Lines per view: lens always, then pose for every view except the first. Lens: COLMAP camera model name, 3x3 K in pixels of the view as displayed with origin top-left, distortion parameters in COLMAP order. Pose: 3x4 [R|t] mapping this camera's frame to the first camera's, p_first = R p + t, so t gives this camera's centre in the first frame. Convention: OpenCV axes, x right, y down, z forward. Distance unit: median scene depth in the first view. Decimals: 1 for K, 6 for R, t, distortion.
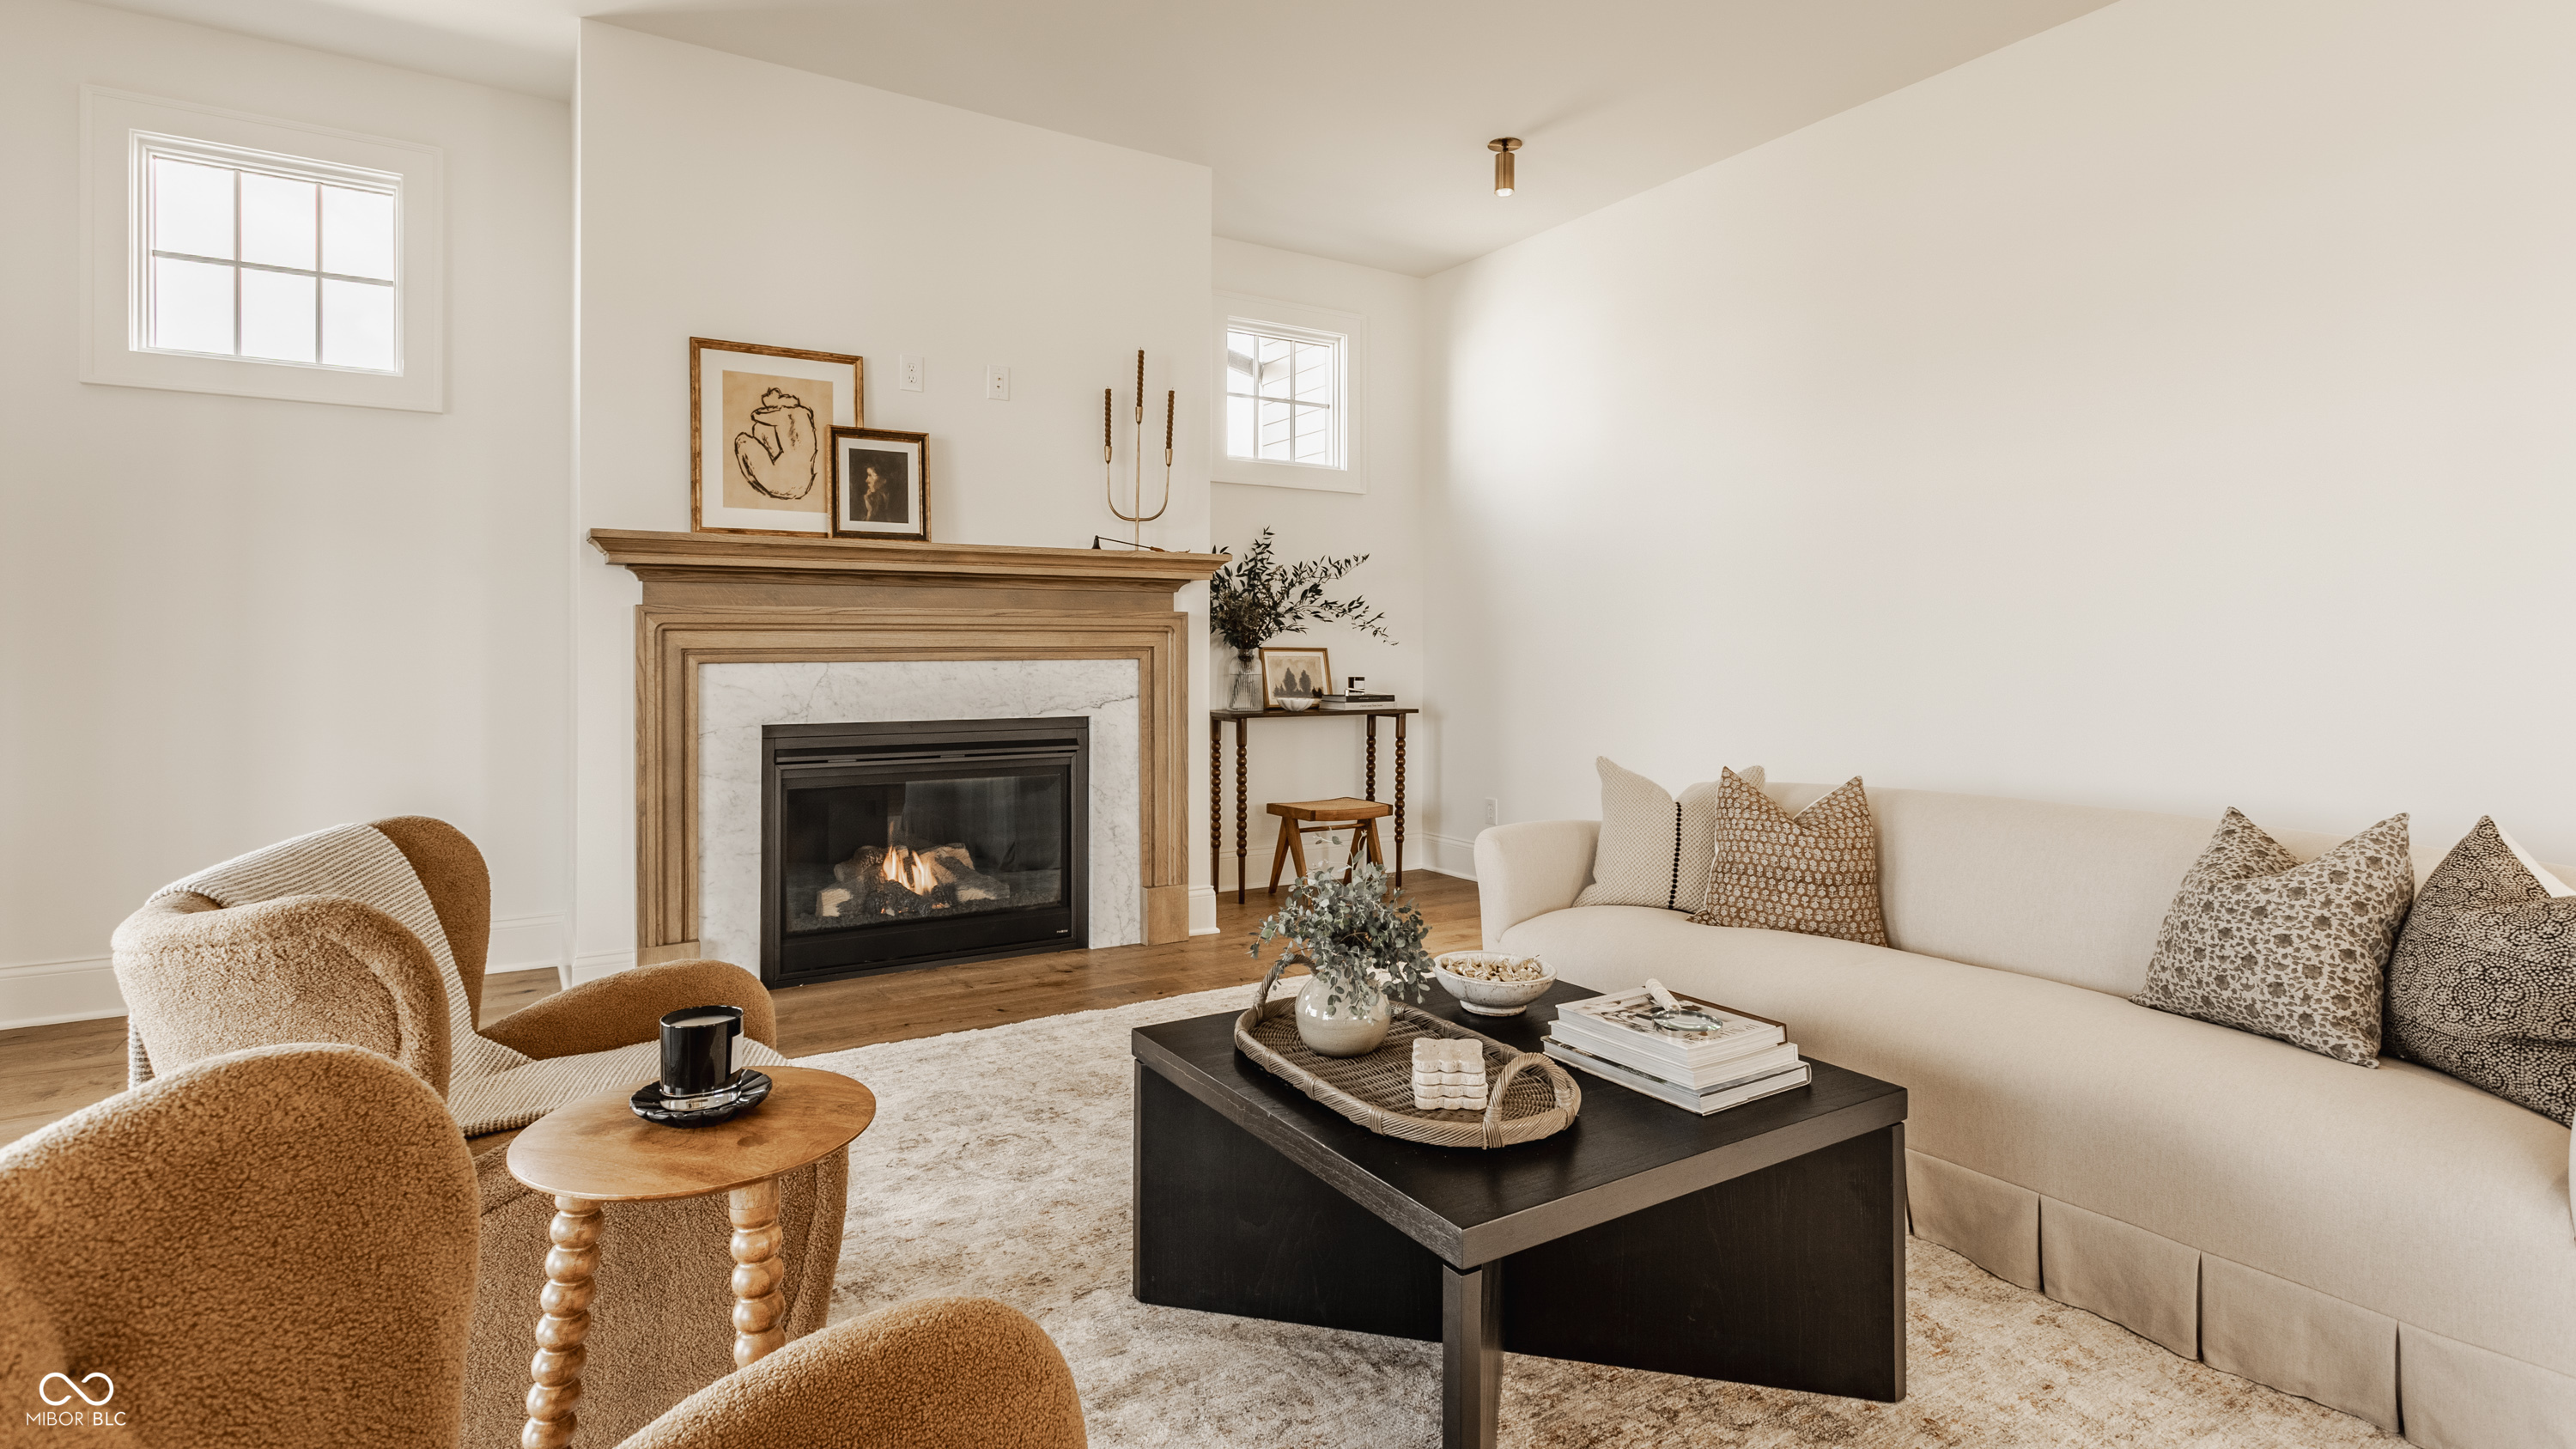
lens RADIAL K [[1231.0, 0, 1263.5], [0, 1231.0, 646.3], [0, 0, 1]] dist [-0.000754, 0.001849]
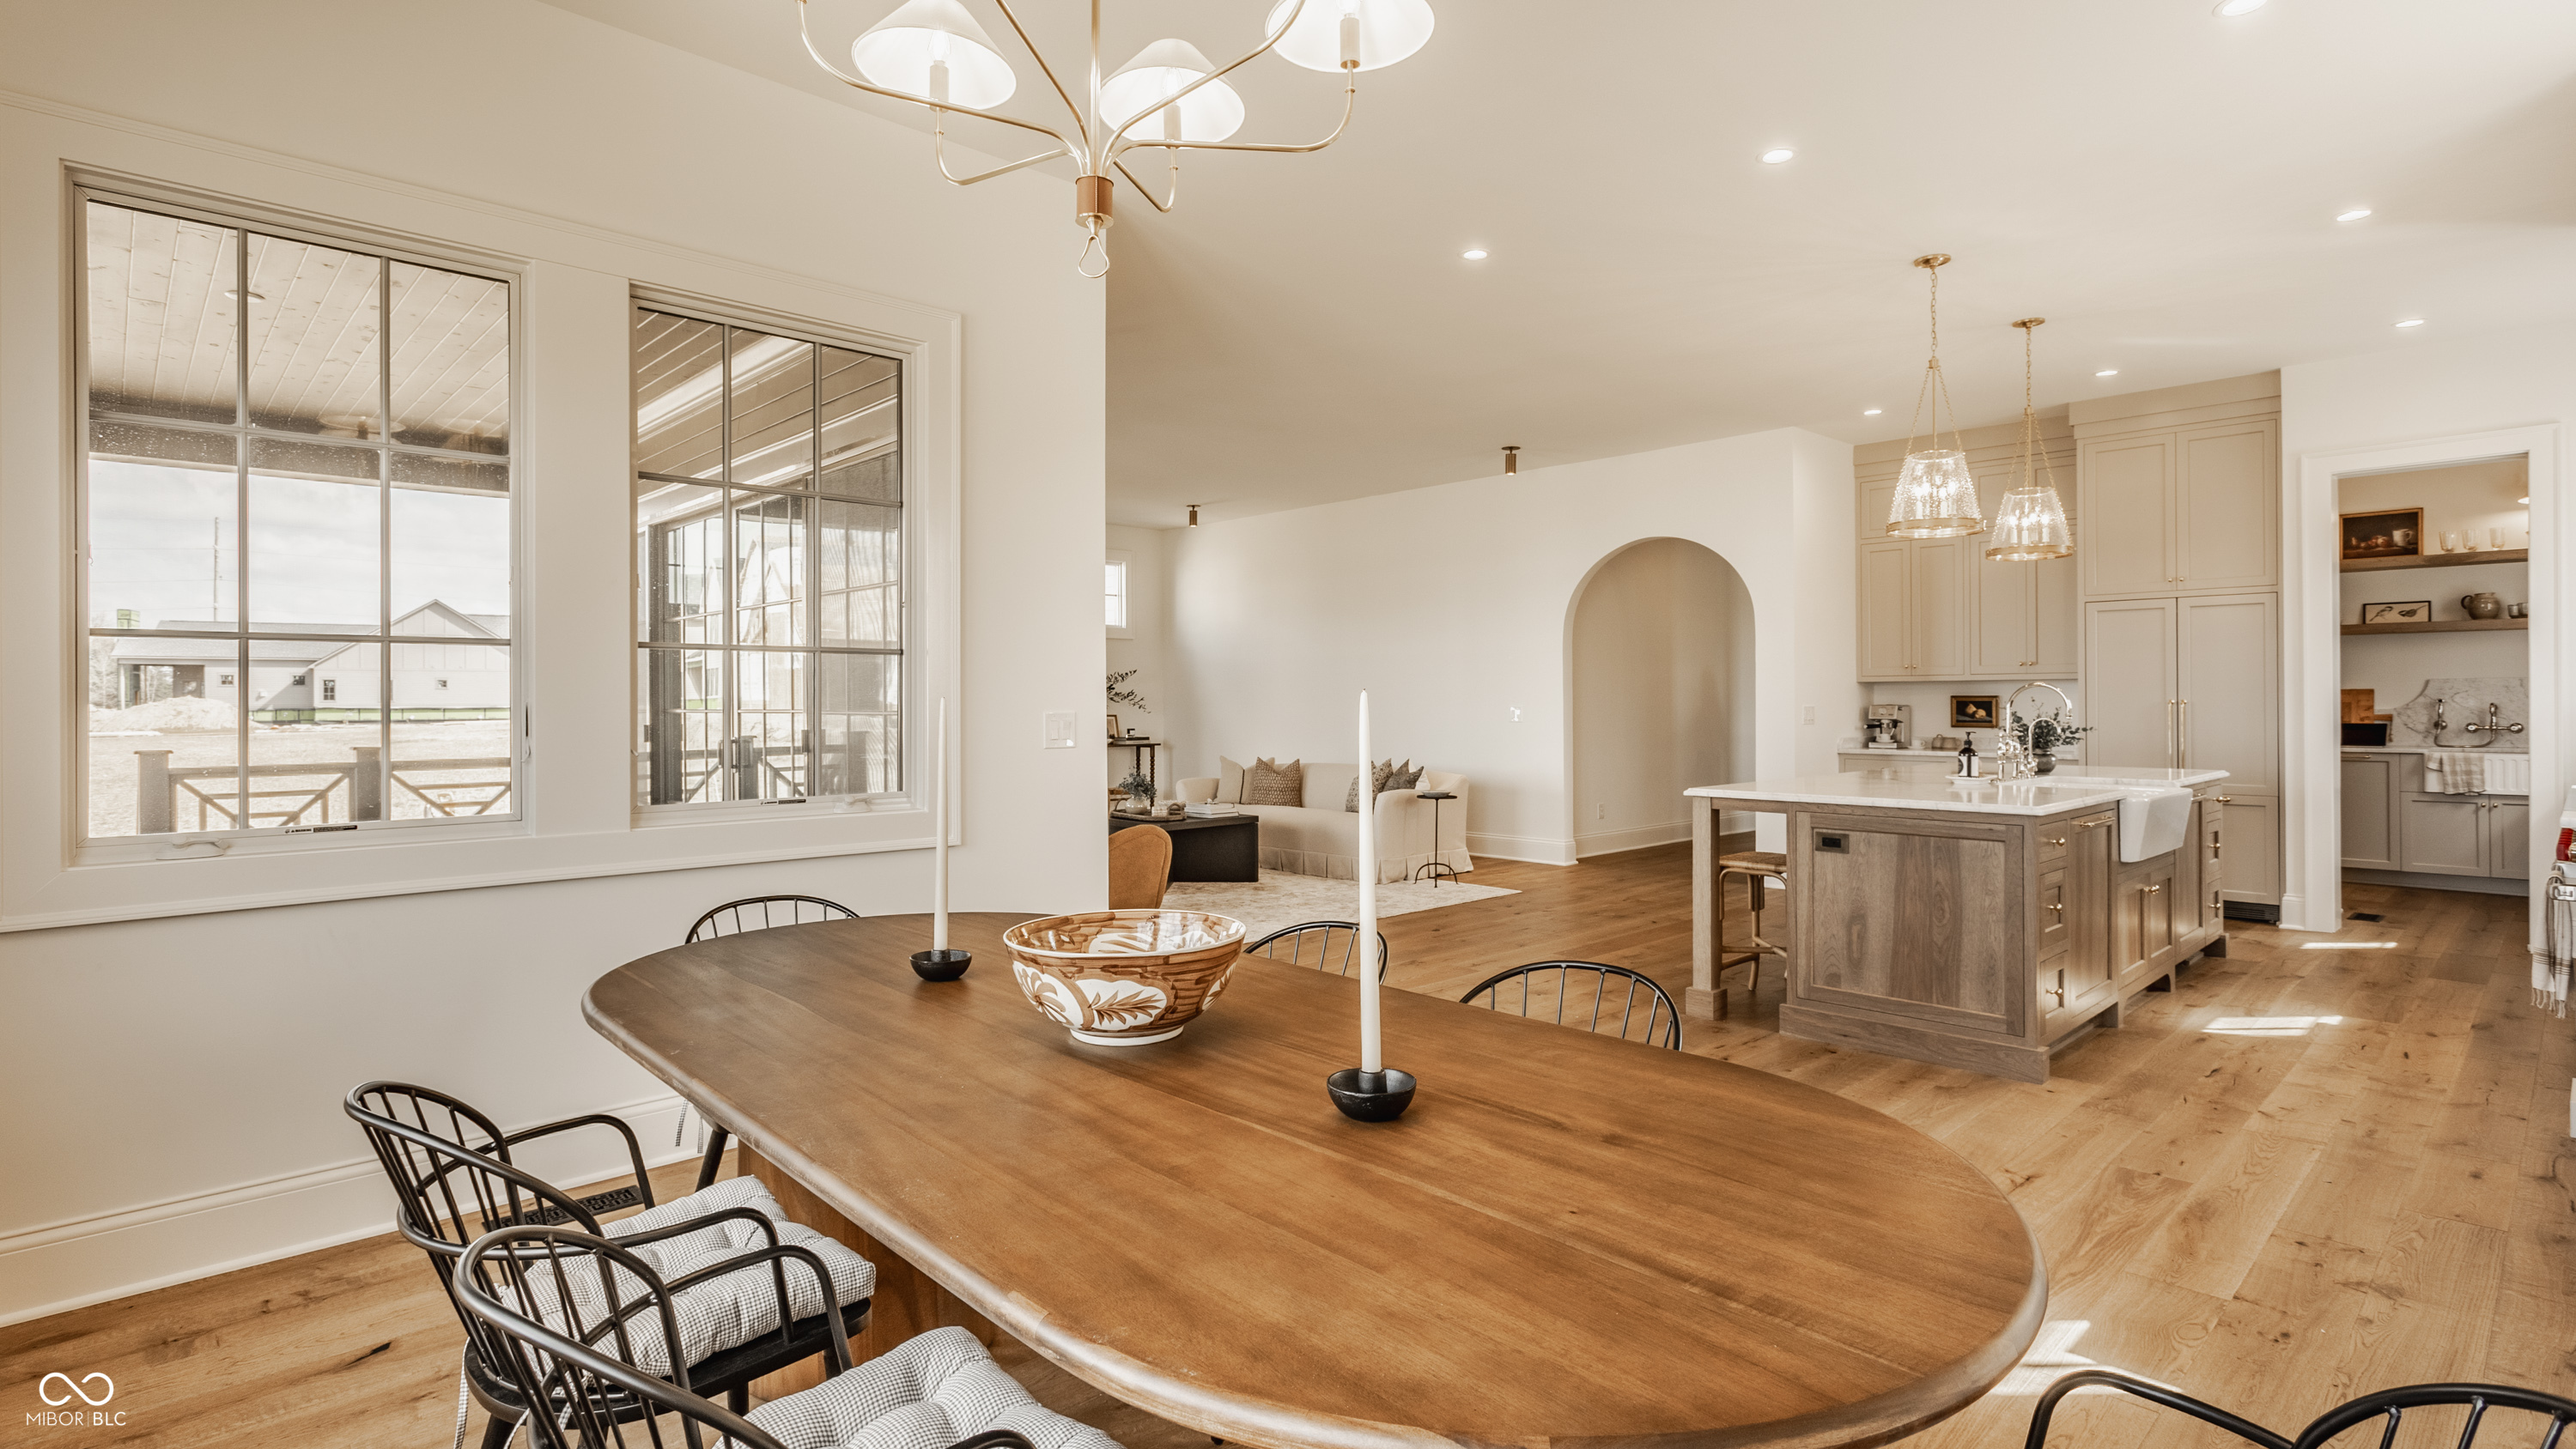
lens RADIAL K [[1246.1, 0, 1281.7], [0, 1246.1, 631.3], [0, 0, 1]] dist [-0.000601, 0.000540]
pose [[0.978068, 0.004514, 0.208237, -0.167954], [0.006777, 0.998546, -0.053474, -0.036936], [-0.208176, 0.053713, 0.976615, -1.639058]]
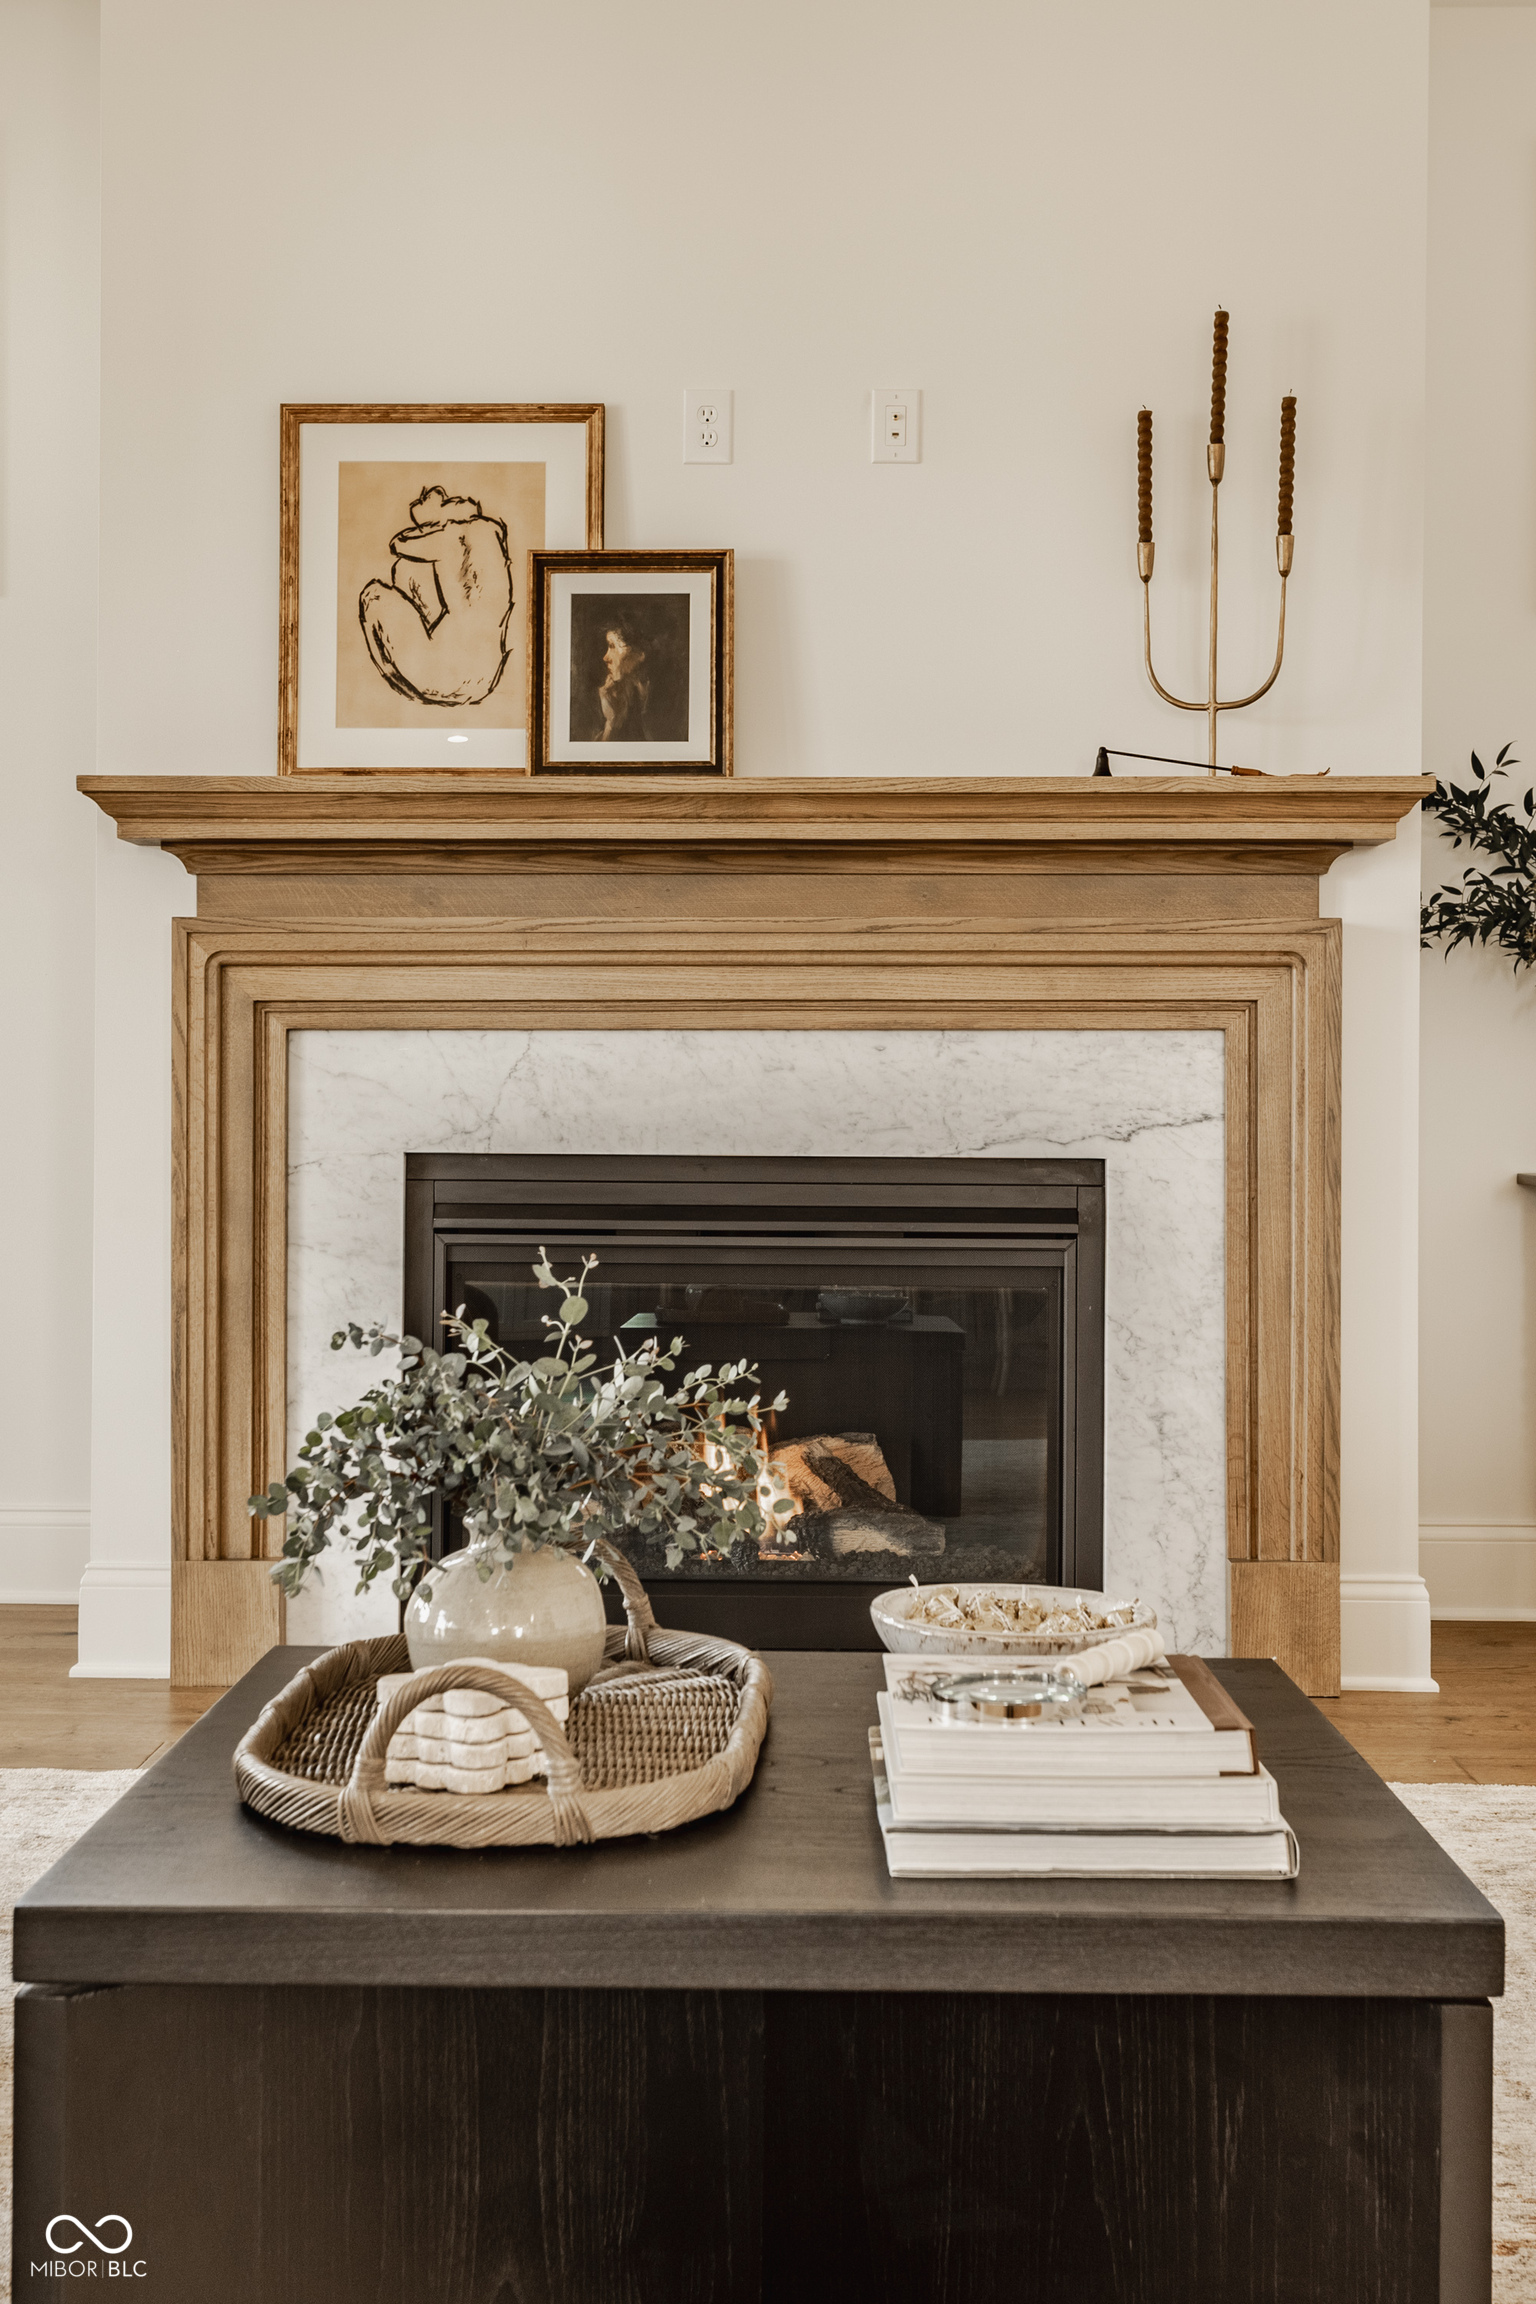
lens RADIAL K [[2990.2, 0, 771.6], [0, 2990.2, 1117.0], [0, 0, 1]] dist [0.017807, 0.018635]
pose [[0.848108, 0.003741, -0.529811, 0.372283], [-0.004000, 0.999992, 0.000657, 0.047526], [0.529809, 0.001562, 0.848116, 0.032390]]
